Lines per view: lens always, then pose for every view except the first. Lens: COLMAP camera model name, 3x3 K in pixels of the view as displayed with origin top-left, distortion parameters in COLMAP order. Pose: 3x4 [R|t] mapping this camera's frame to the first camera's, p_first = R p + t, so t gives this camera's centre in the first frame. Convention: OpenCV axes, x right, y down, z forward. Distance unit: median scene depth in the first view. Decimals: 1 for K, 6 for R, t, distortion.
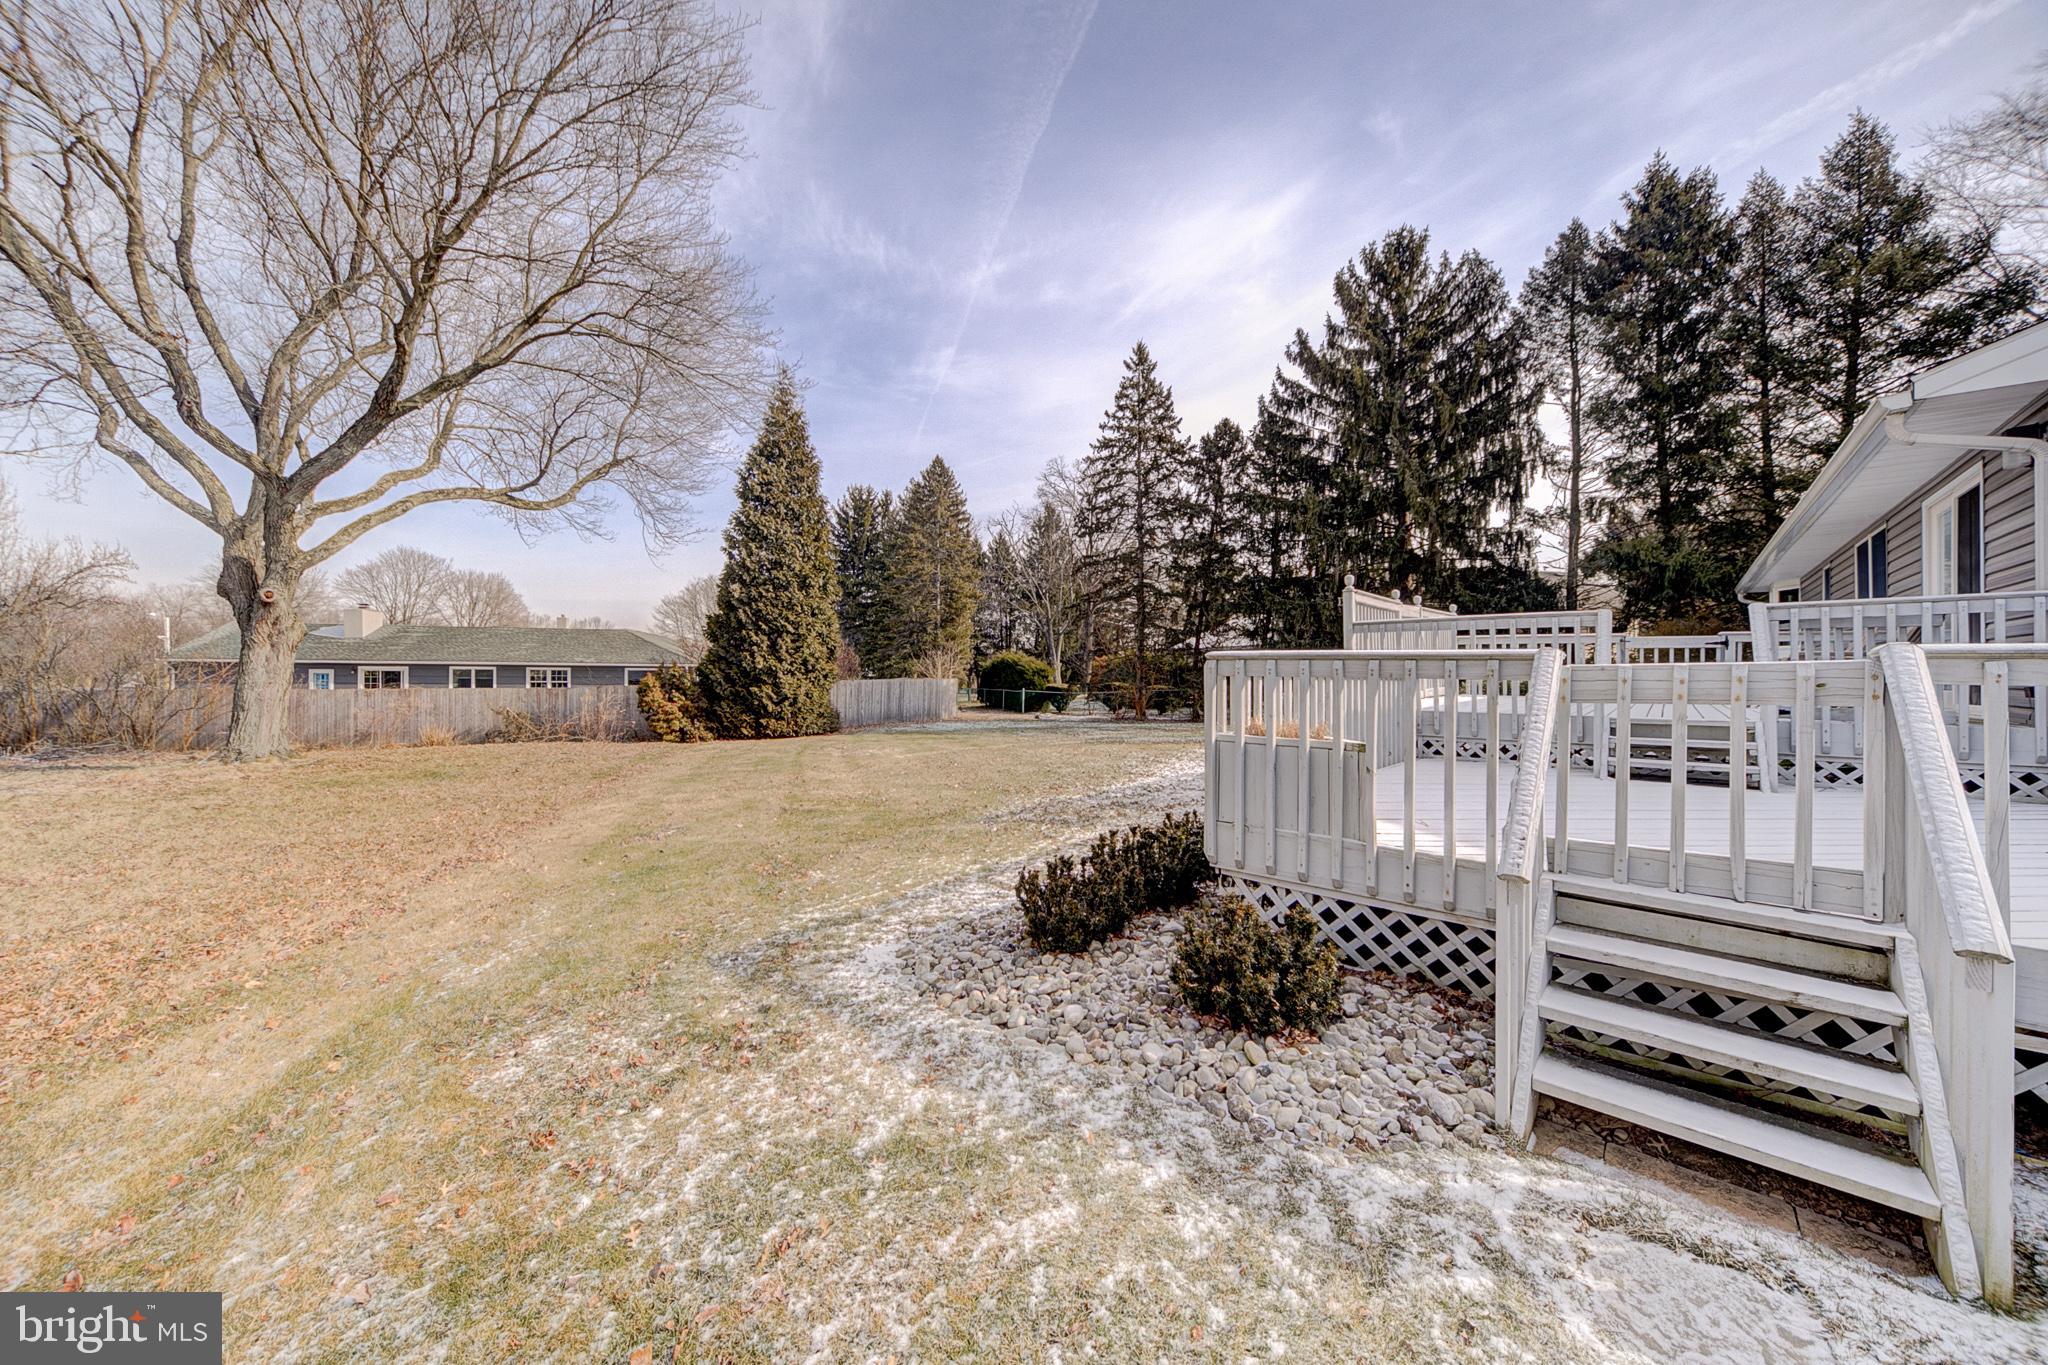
lens RADIAL K [[717.0, 0, 1035.3], [0, 717.0, 666.4], [0, 0, 1]] dist [-0.000527, 0.000035]
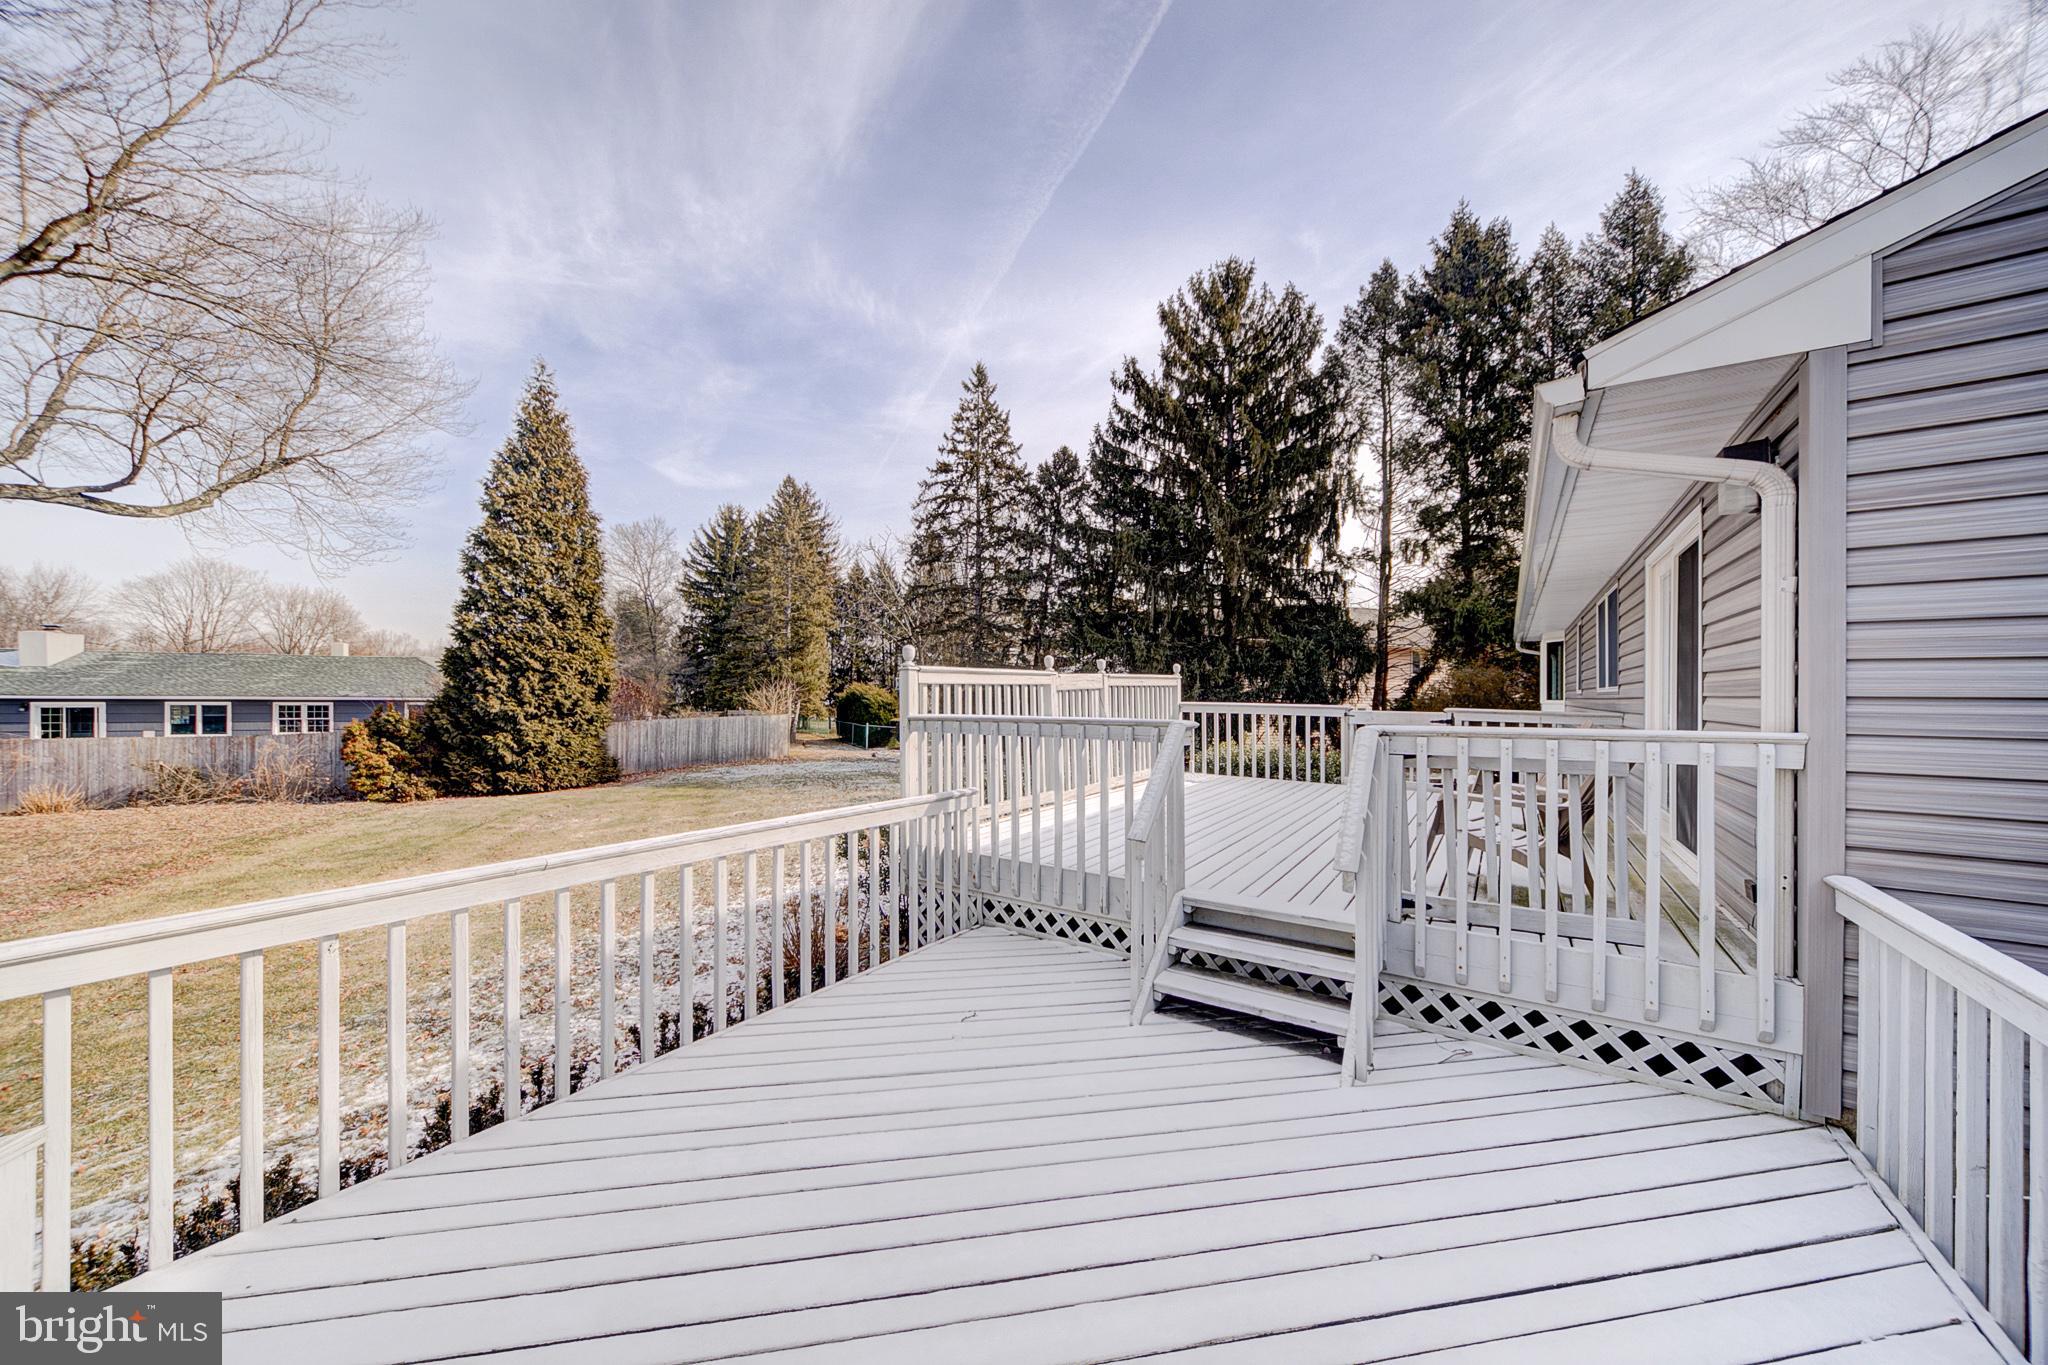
lens RADIAL K [[717.0, 0, 1010.9], [0, 717.0, 696.9], [0, 0, 1]] dist [-0.000527, 0.000035]
pose [[0.991584, -0.000105, 0.129465, 0.102629], [-0.000559, 0.999987, 0.005092, -0.018797], [-0.129464, -0.005121, 0.991571, 0.071941]]
